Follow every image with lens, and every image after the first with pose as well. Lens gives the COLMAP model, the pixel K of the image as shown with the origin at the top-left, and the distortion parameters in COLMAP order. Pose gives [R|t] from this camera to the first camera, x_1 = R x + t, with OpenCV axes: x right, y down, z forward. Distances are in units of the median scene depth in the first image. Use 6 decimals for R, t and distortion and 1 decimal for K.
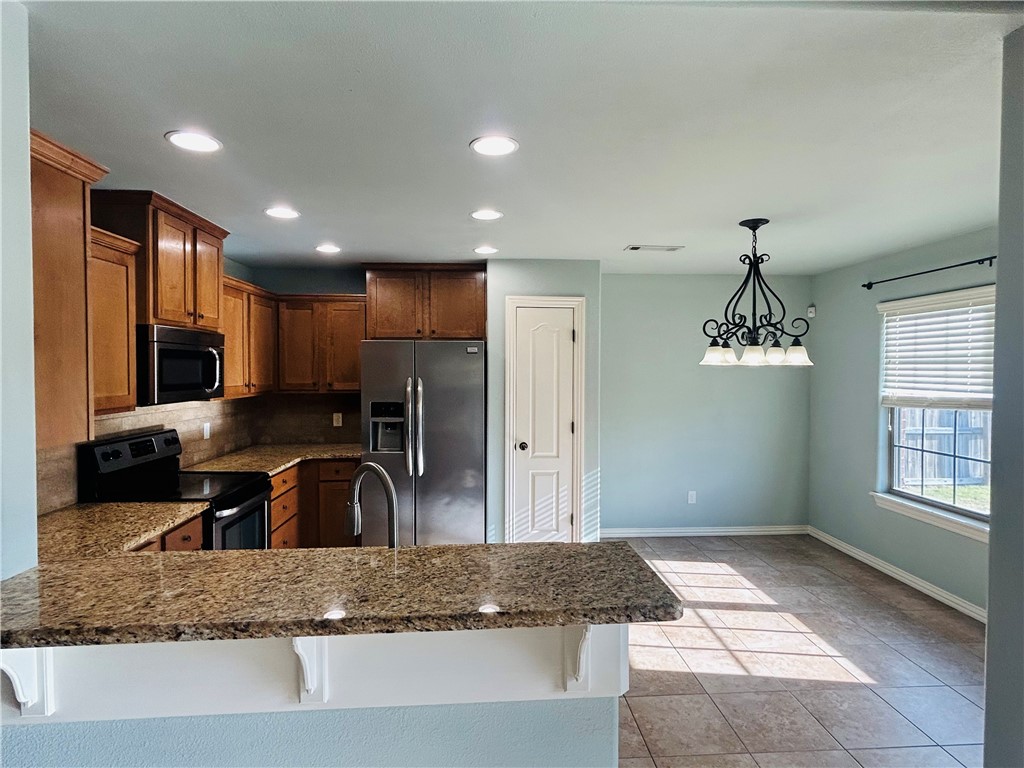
lens RADIAL K [[545.1, 0, 510.2], [0, 545.1, 380.6], [0, 0, 1]] dist [-0.002696, 0.003583]
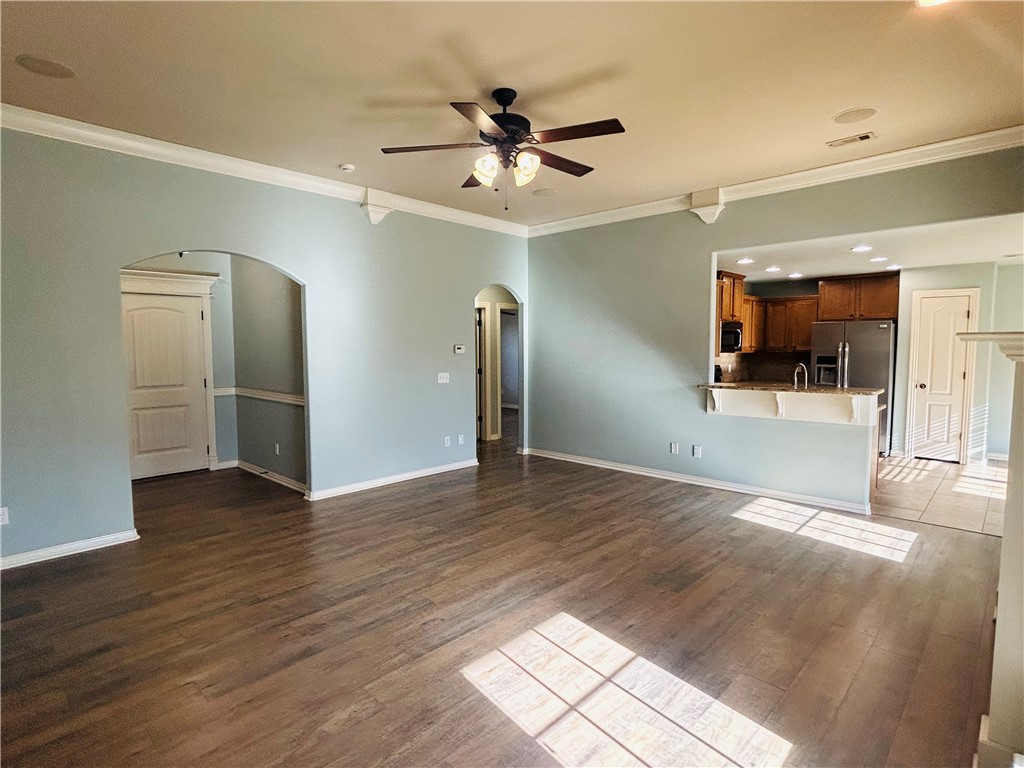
lens RADIAL K [[545.1, 0, 507.6], [0, 545.1, 384.4], [0, 0, 1]] dist [-0.002696, 0.003583]
pose [[0.683022, 0.050810, -0.728628, 0.377692], [-0.010773, 0.998170, 0.059507, 0.036788], [0.730318, -0.032795, 0.682319, -1.024961]]
